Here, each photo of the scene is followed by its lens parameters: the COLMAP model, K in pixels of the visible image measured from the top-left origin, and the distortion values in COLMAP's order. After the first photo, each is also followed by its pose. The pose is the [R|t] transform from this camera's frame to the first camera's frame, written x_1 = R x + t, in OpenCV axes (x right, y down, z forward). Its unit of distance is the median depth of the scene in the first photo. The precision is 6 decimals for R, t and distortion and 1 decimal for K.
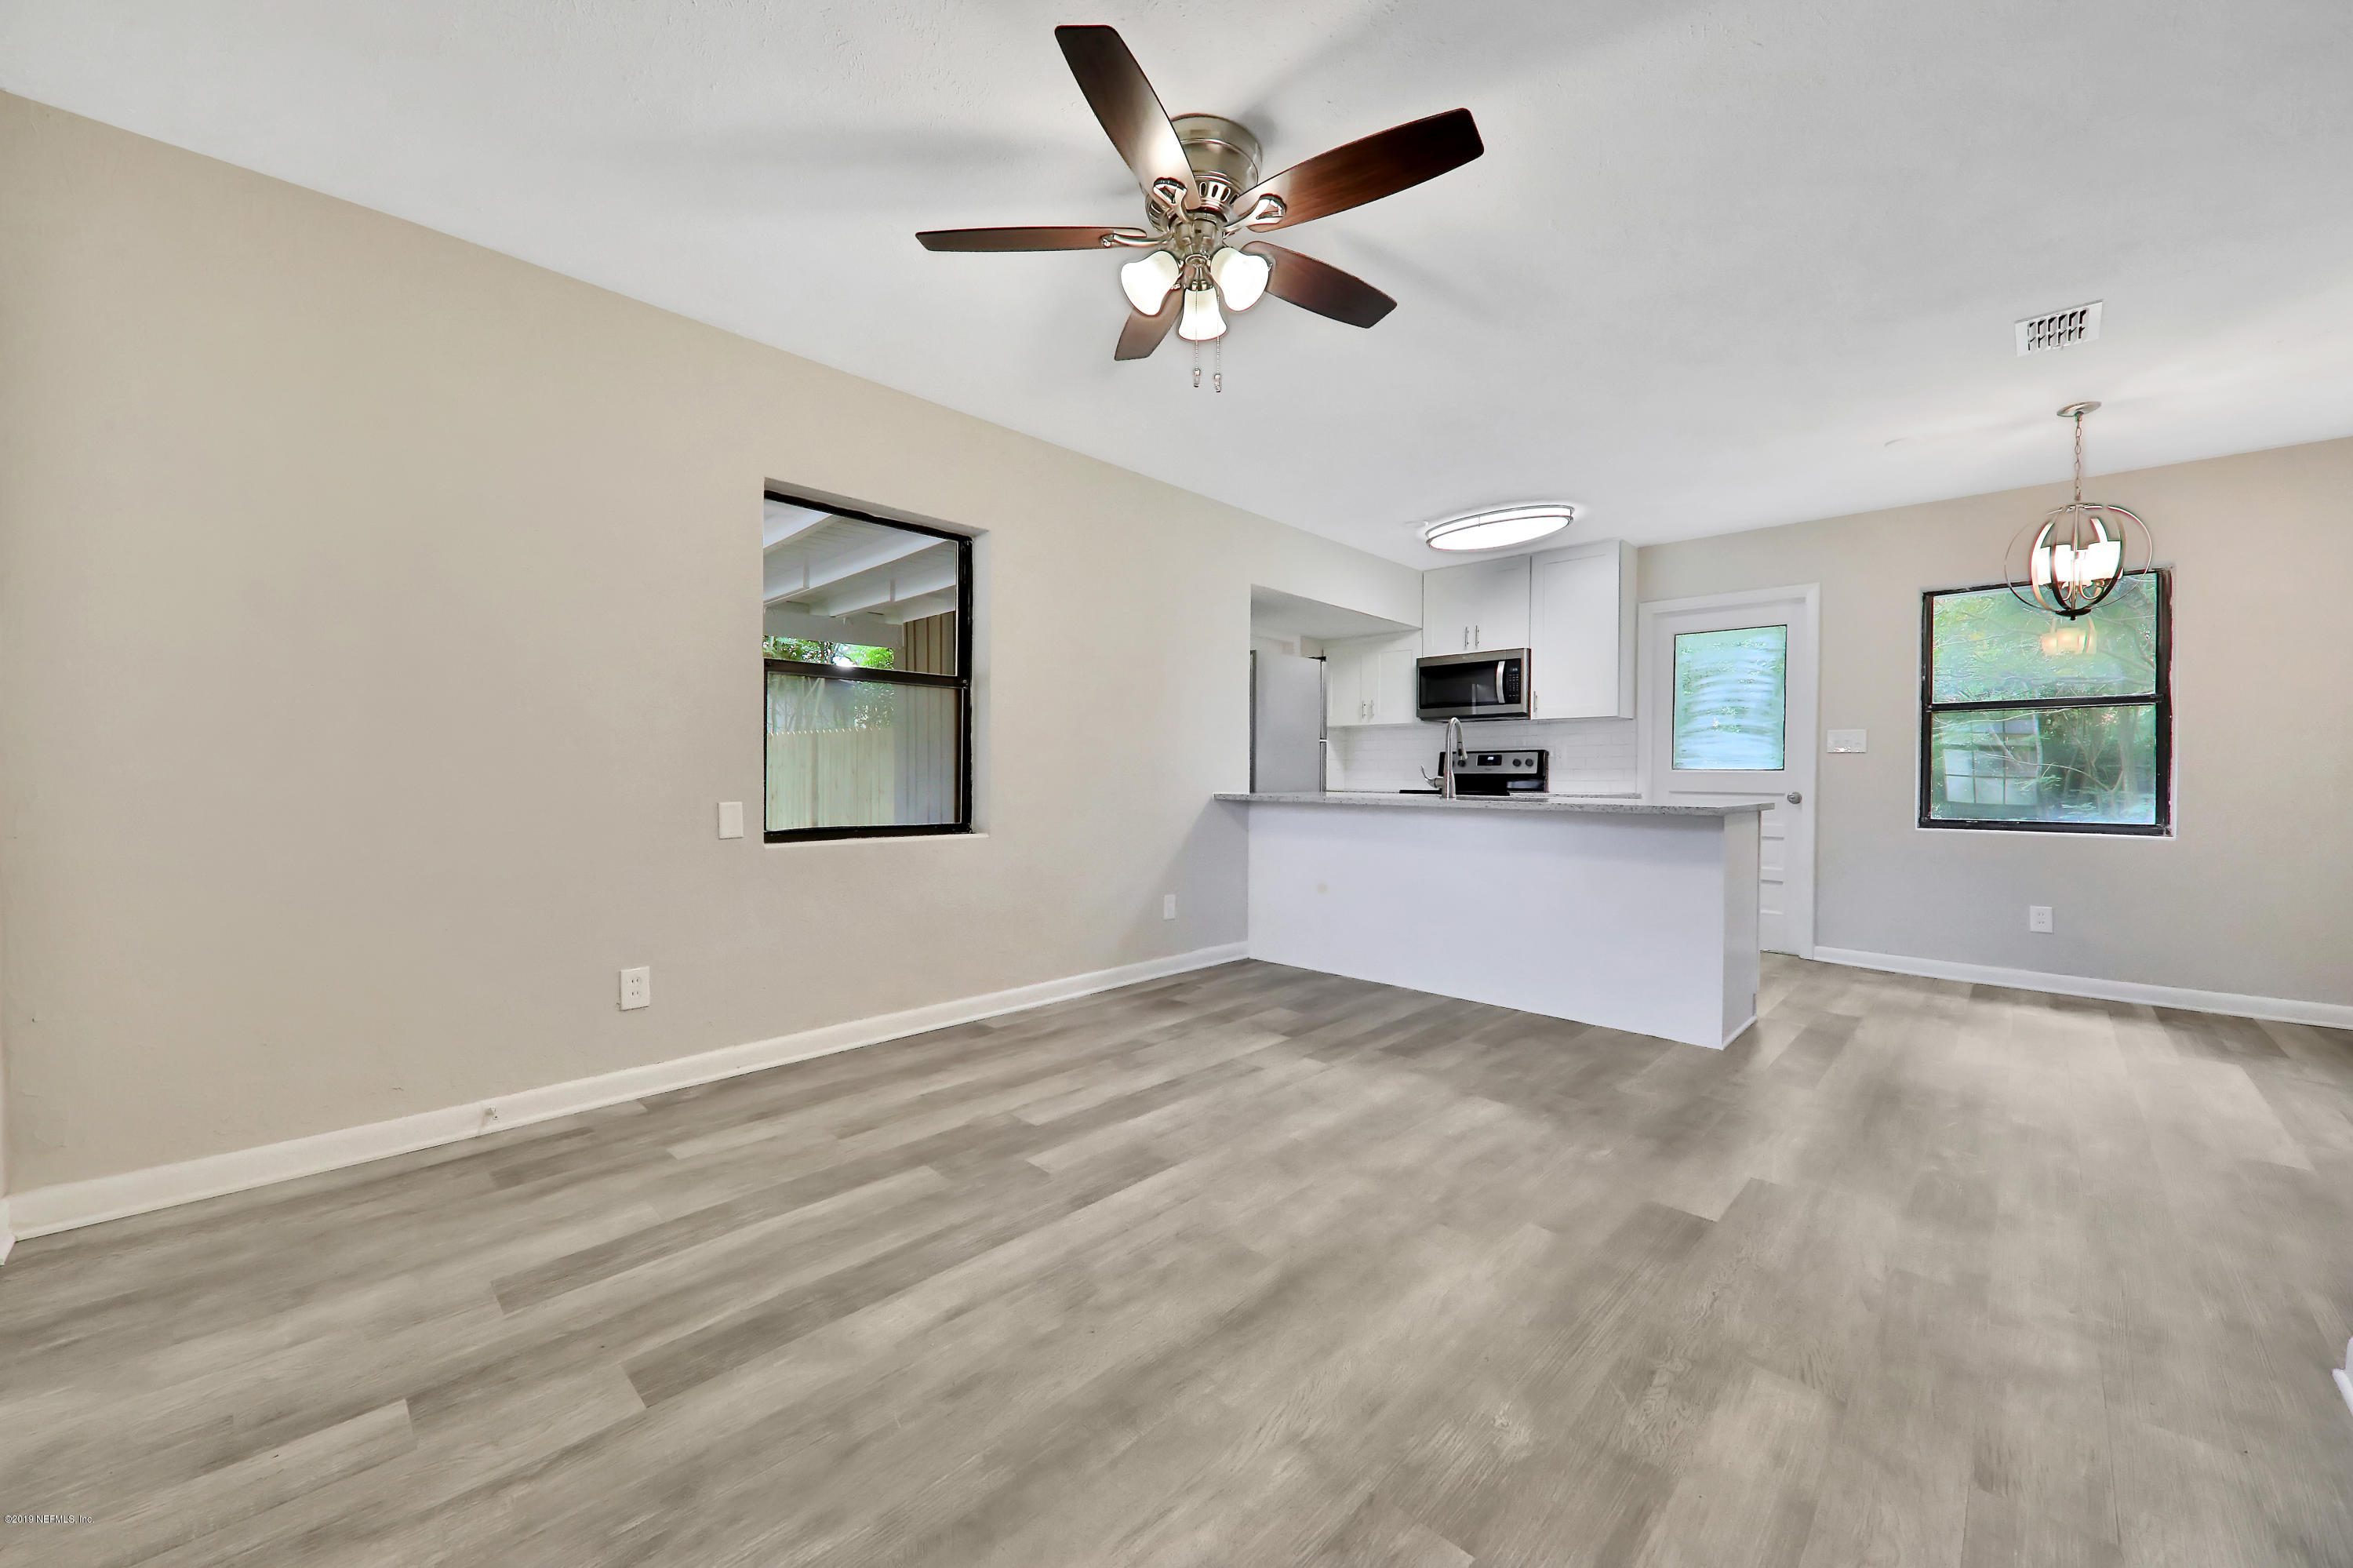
lens RADIAL K [[886.4, 0, 1167.1], [0, 886.4, 782.0], [0, 0, 1]] dist [0.006389, -0.003530]
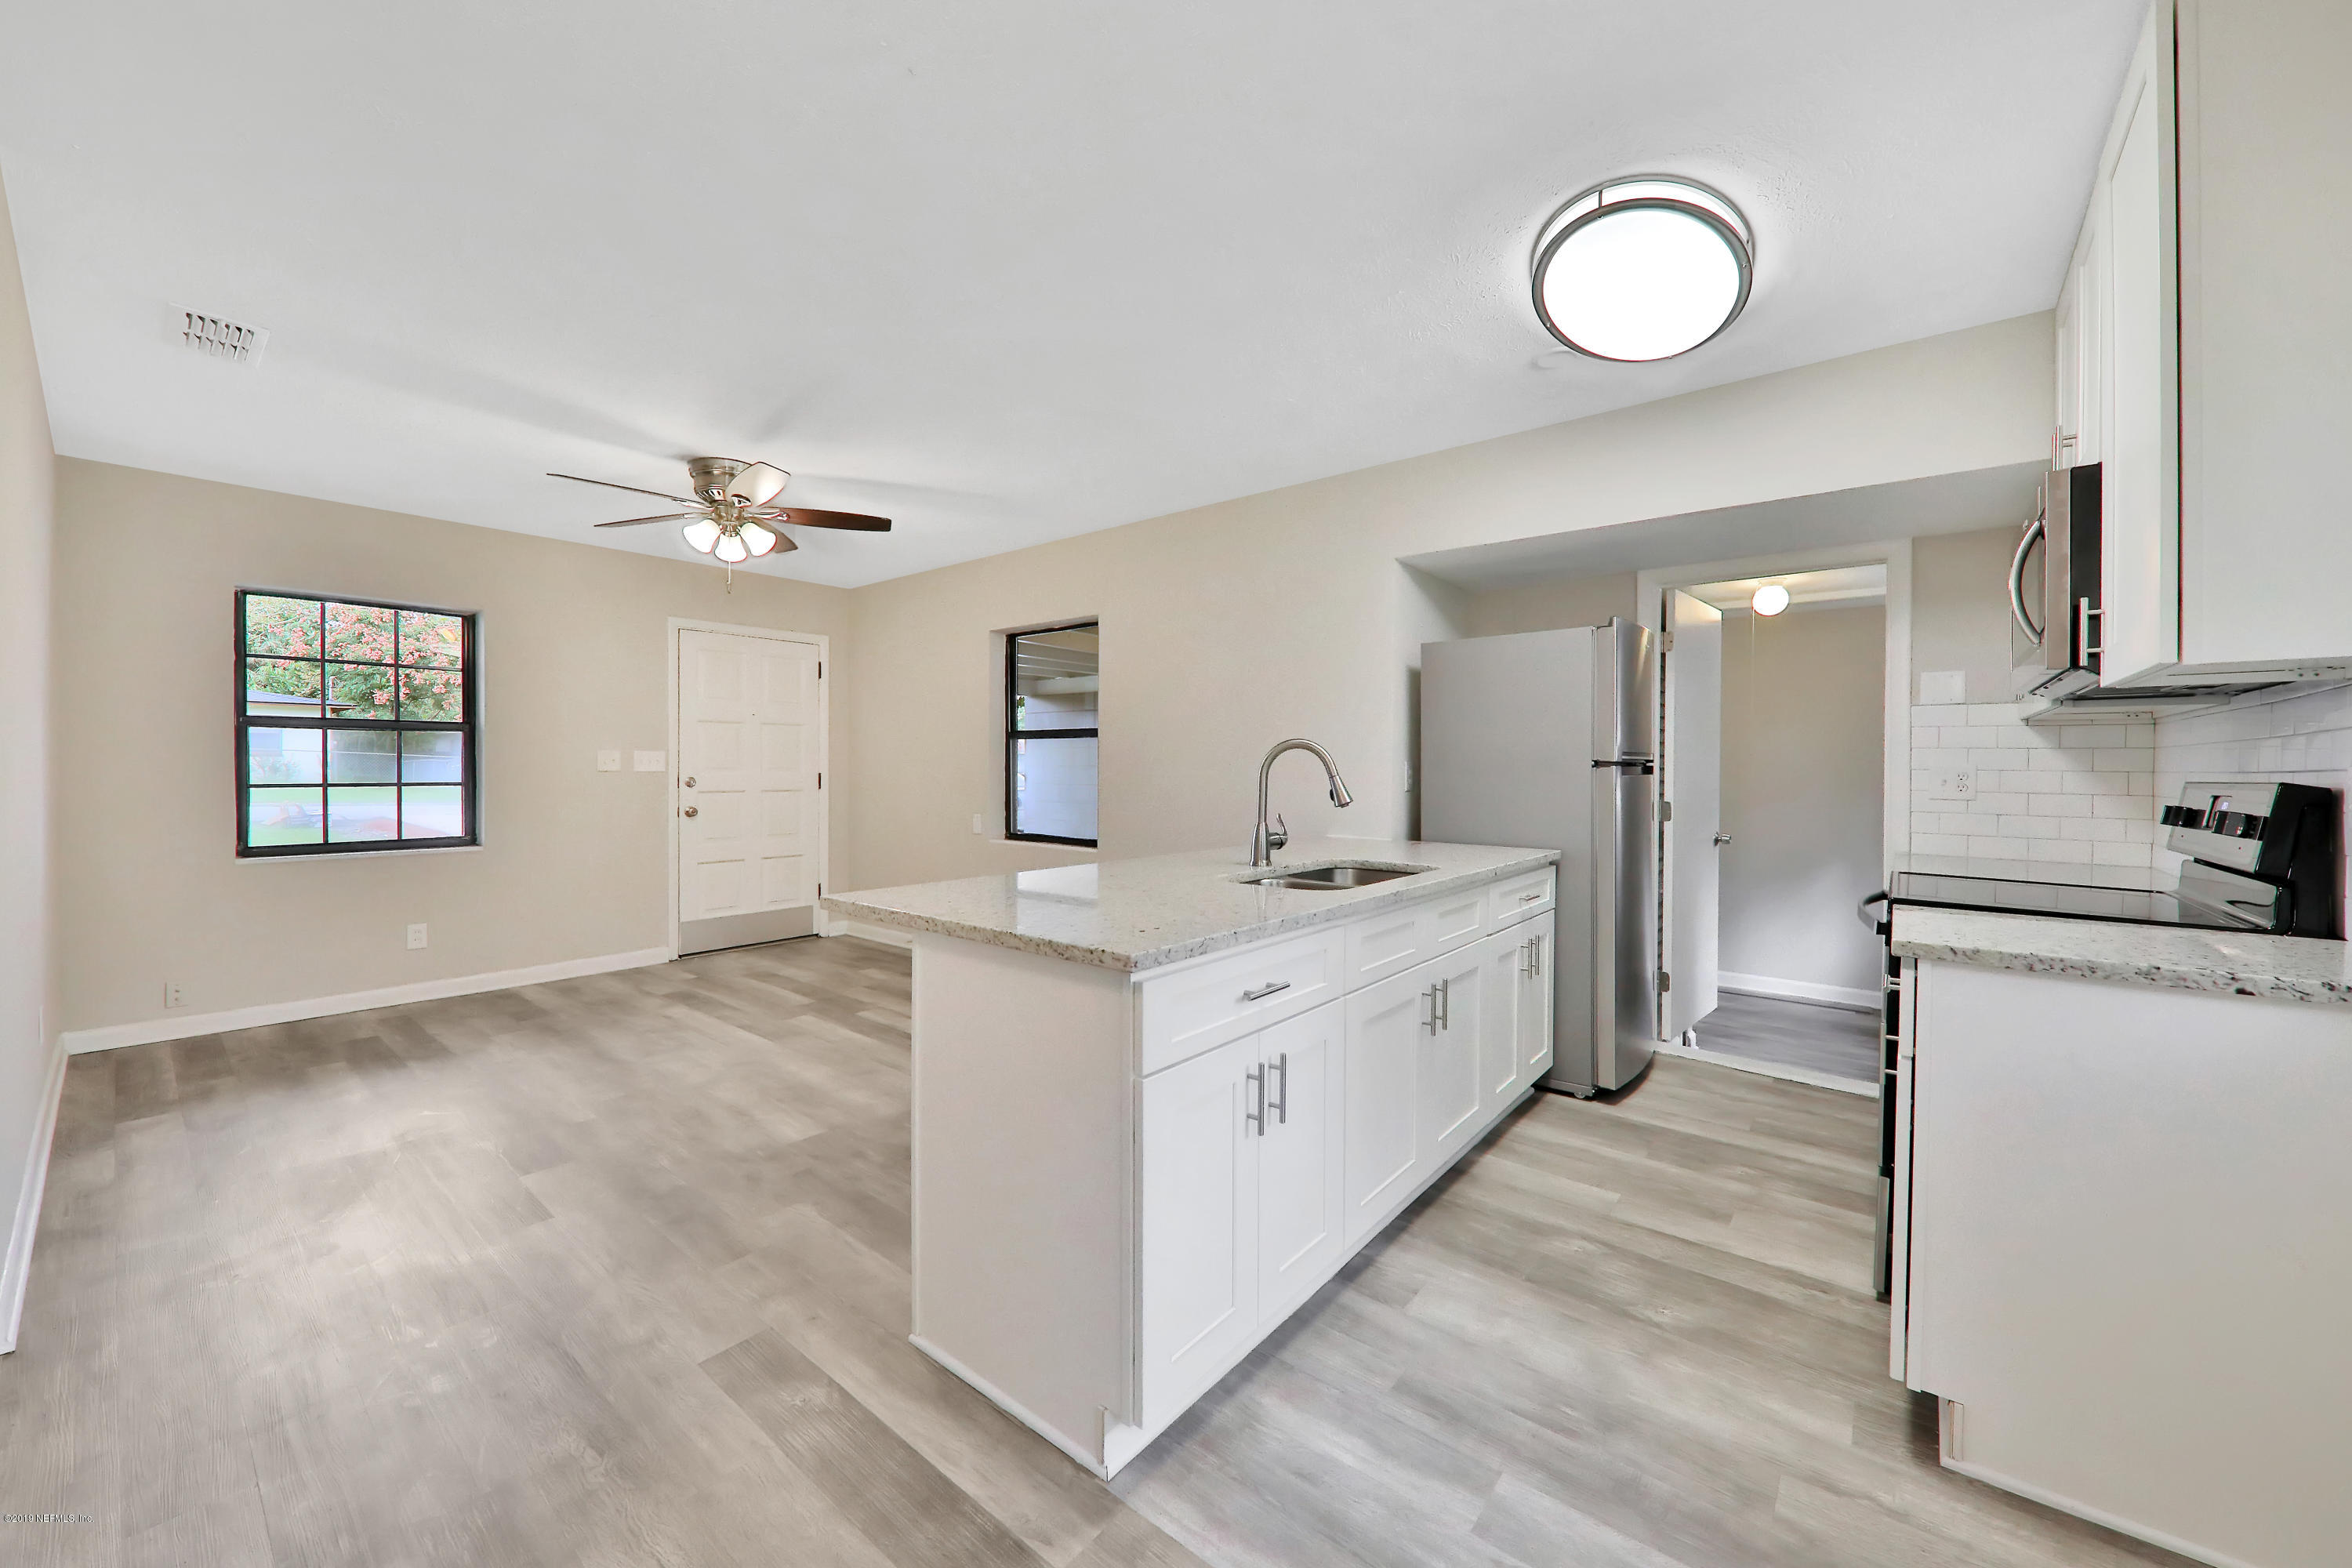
lens RADIAL K [[886.0, 0, 1178.4], [0, 886.0, 777.7], [0, 0, 1]] dist [0.006389, -0.003530]
pose [[0.080205, 0.007895, -0.996747, 1.151781], [-0.015754, 0.999854, 0.006652, -0.058874], [0.996654, 0.015170, 0.080318, 1.076856]]
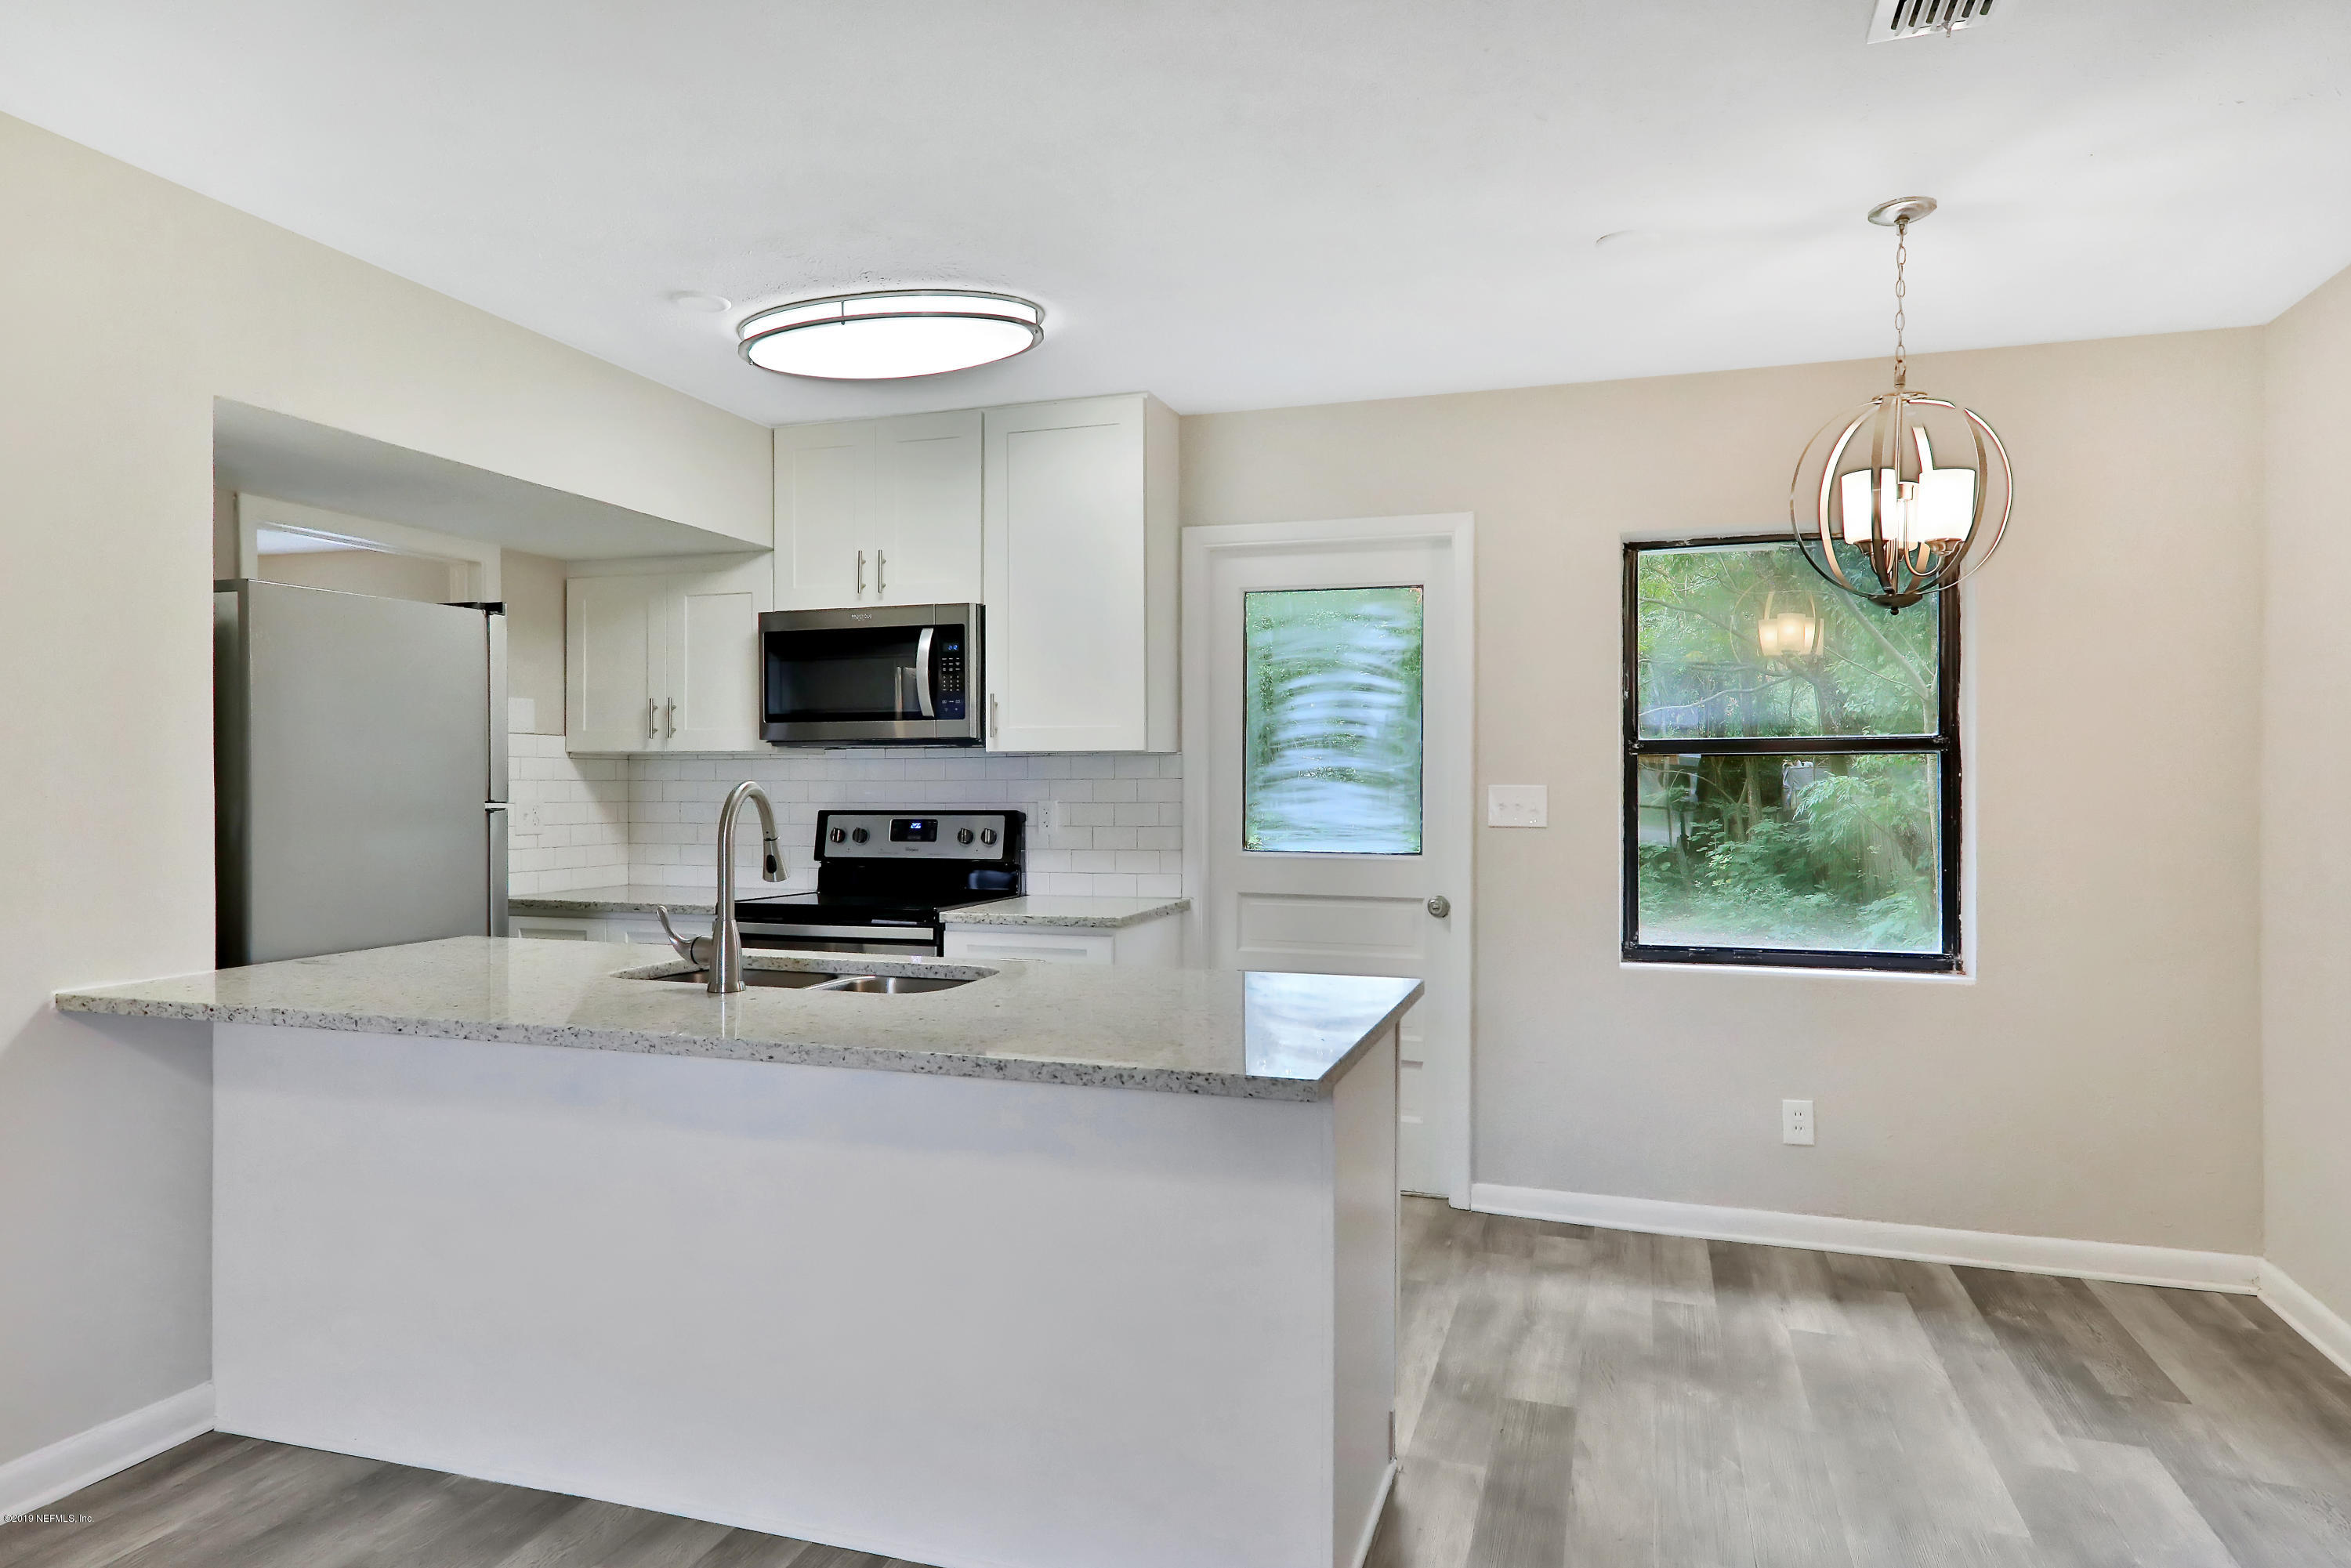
lens RADIAL K [[1430.2, 0, 1164.9], [0, 1430.2, 784.1], [0, 0, 1]] dist [0.026016, -0.002721]
pose [[0.900667, -0.007307, 0.434448, 0.263685], [0.008371, 0.999965, -0.000536, -0.085584], [-0.434429, 0.004120, 0.900697, 0.424978]]
